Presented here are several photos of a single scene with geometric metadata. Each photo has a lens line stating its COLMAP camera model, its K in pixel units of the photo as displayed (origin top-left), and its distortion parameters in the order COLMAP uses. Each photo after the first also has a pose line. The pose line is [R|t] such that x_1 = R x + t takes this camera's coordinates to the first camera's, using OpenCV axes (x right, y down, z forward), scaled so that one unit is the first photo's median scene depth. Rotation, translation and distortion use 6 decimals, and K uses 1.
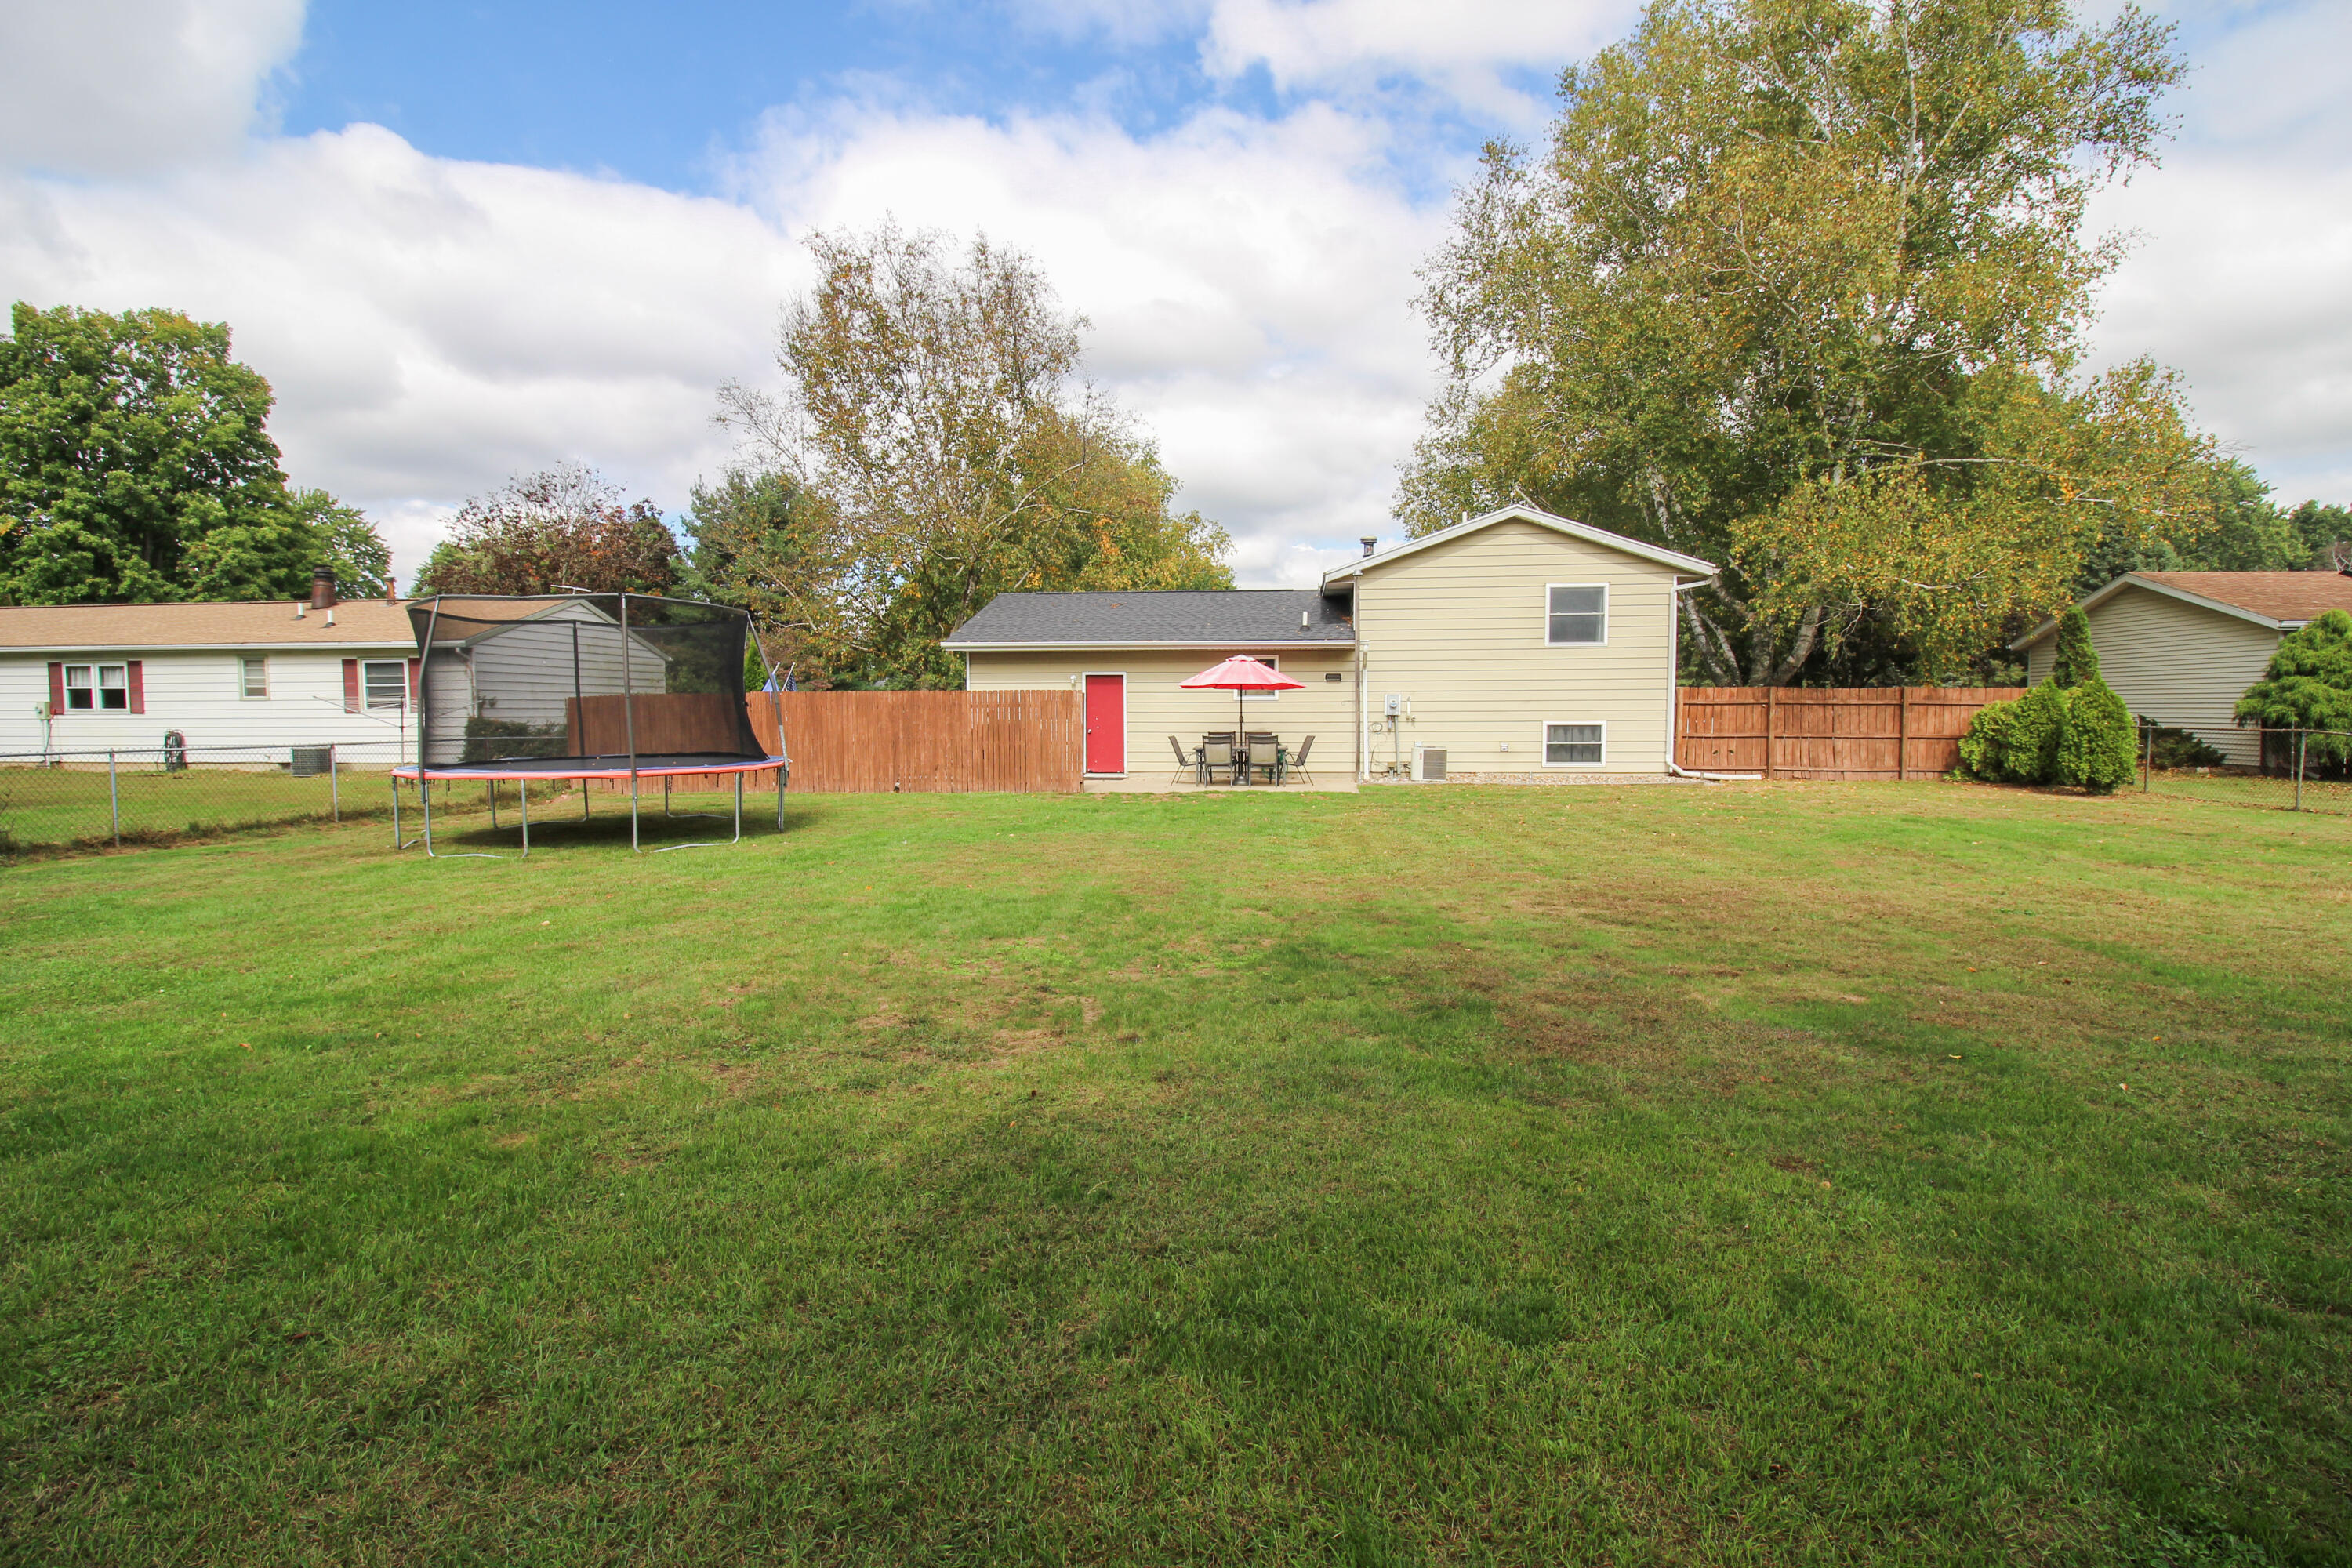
lens RADIAL K [[1087.0, 0, 1176.4], [0, 1087.0, 774.3], [0, 0, 1]] dist [-0.001269, -0.012849]
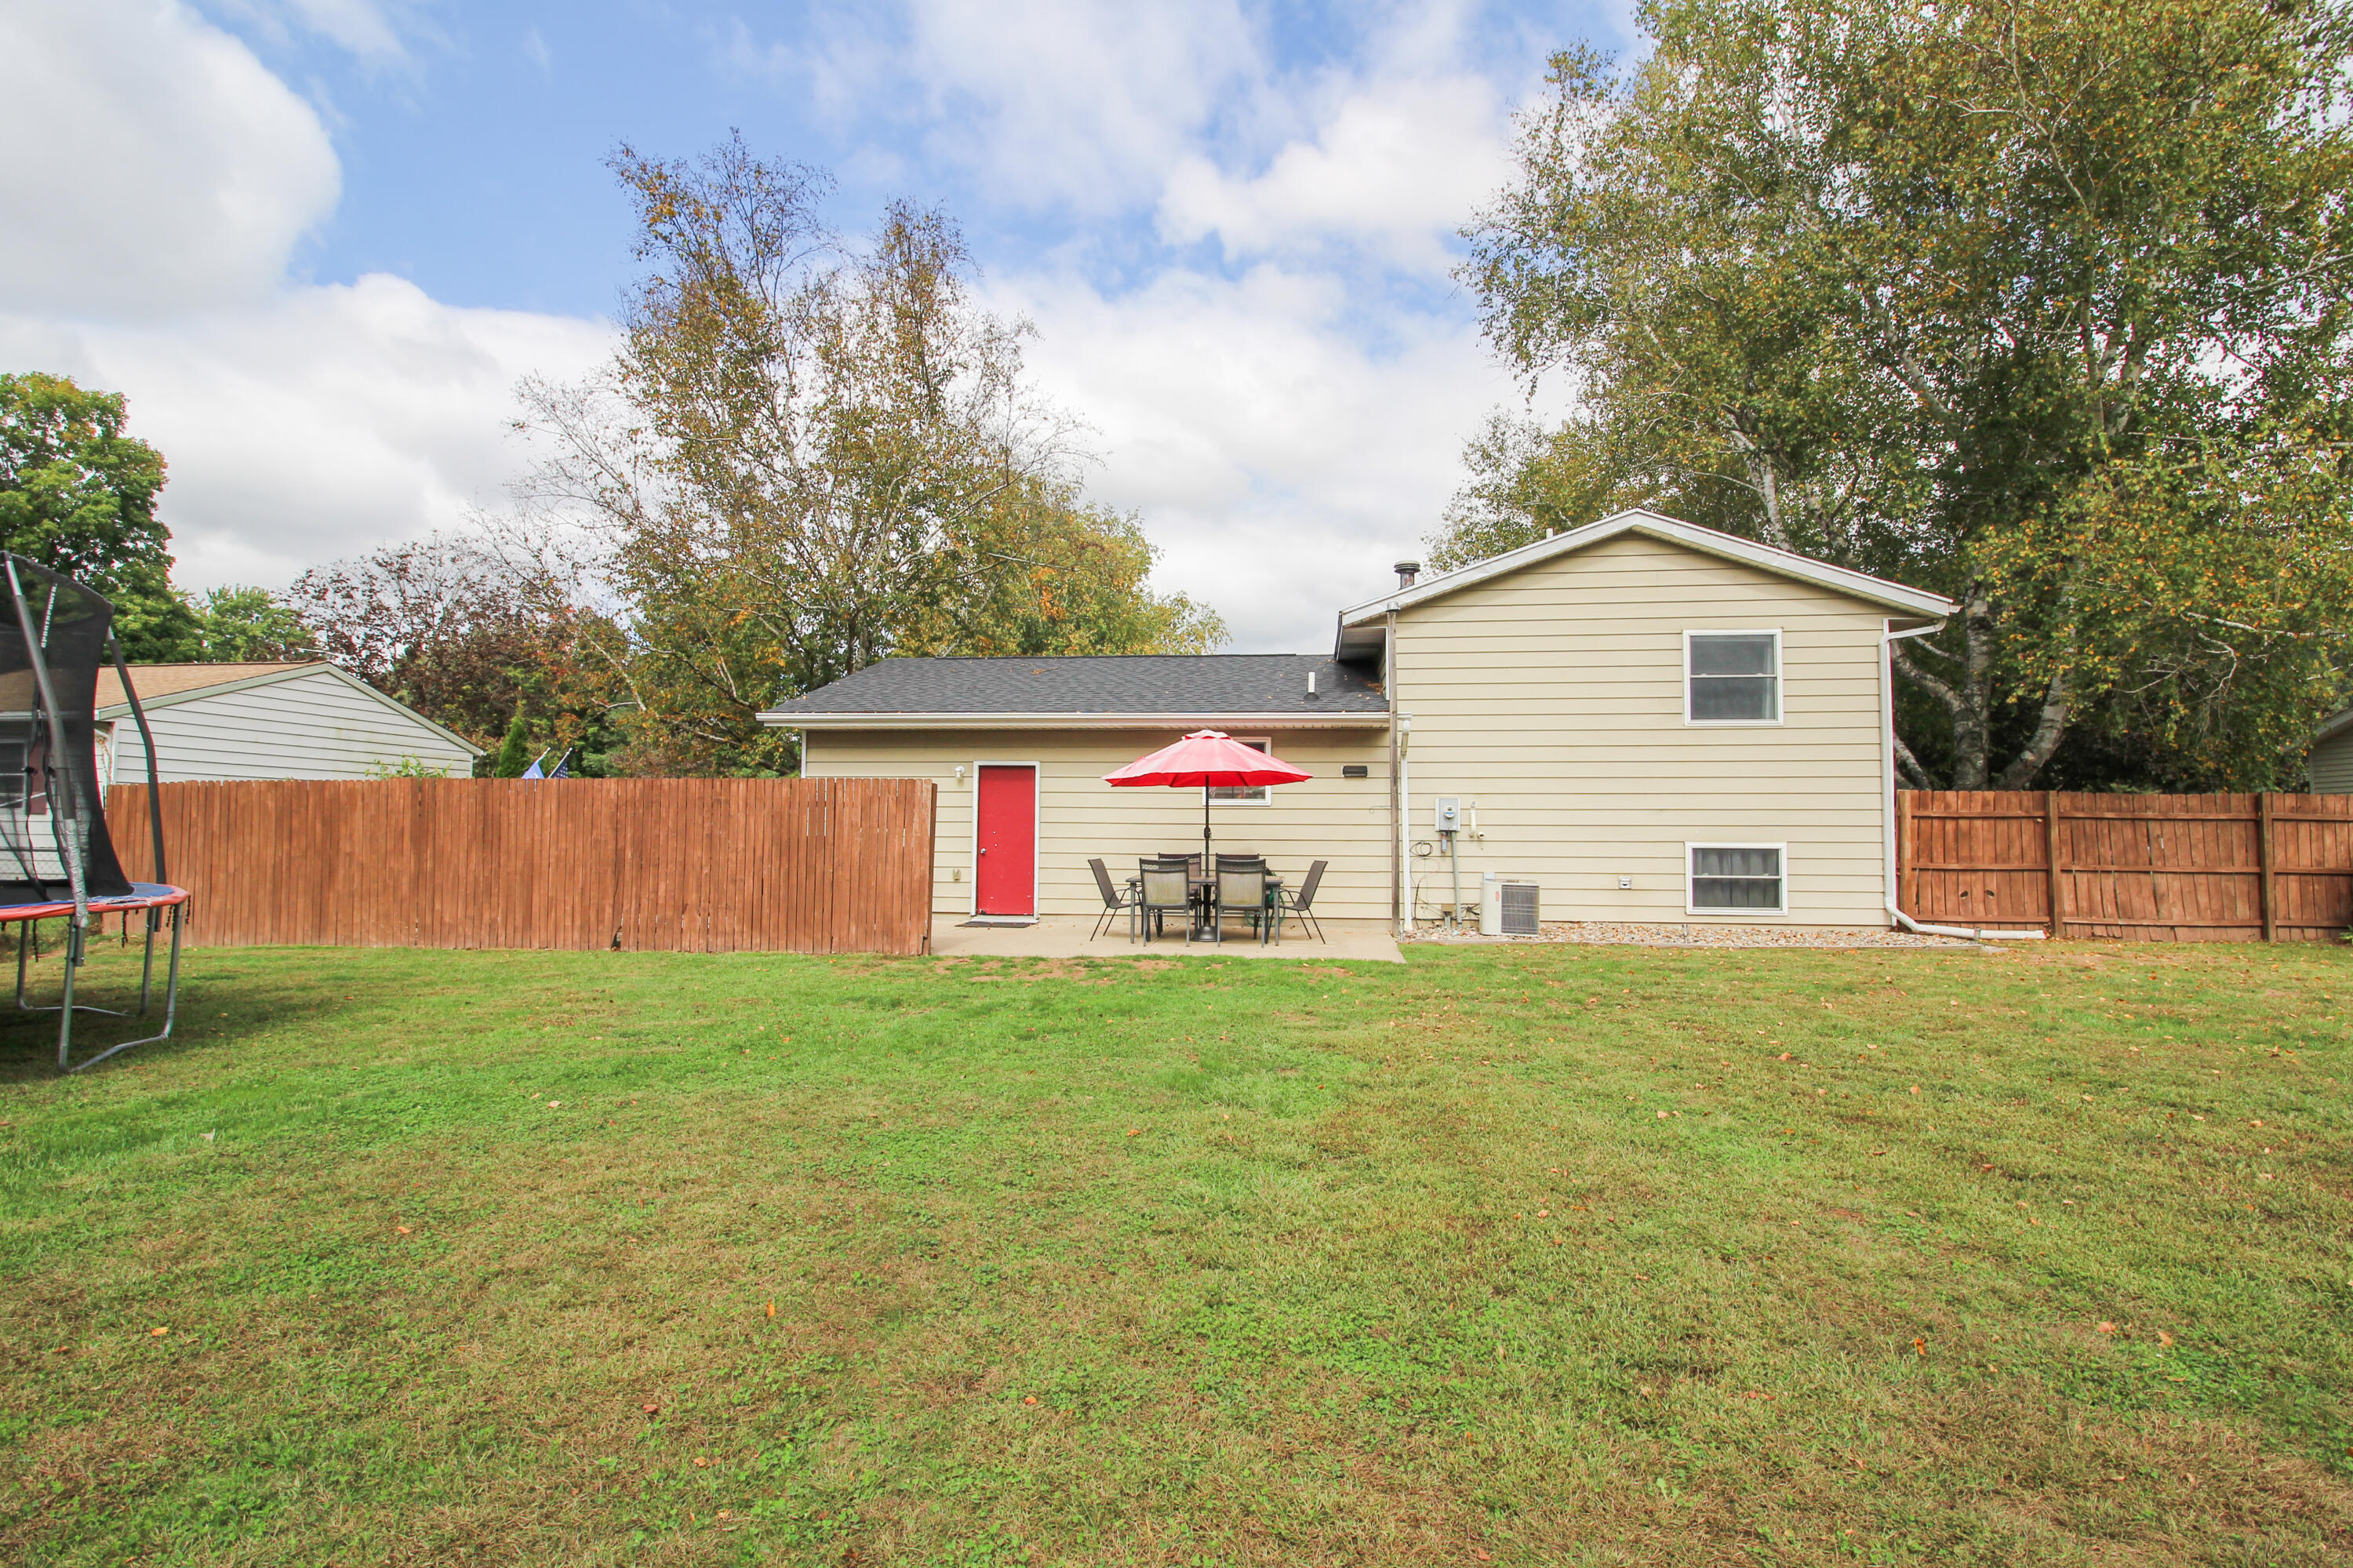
lens RADIAL K [[1087.5, 0, 1179.8], [0, 1087.5, 776.5], [0, 0, 1]] dist [-0.001269, -0.012849]
pose [[0.999927, 0.009954, -0.006912, 0.045481], [-0.010683, 0.993295, -0.115116, -0.010727], [0.005720, 0.115181, 0.993328, 0.364324]]
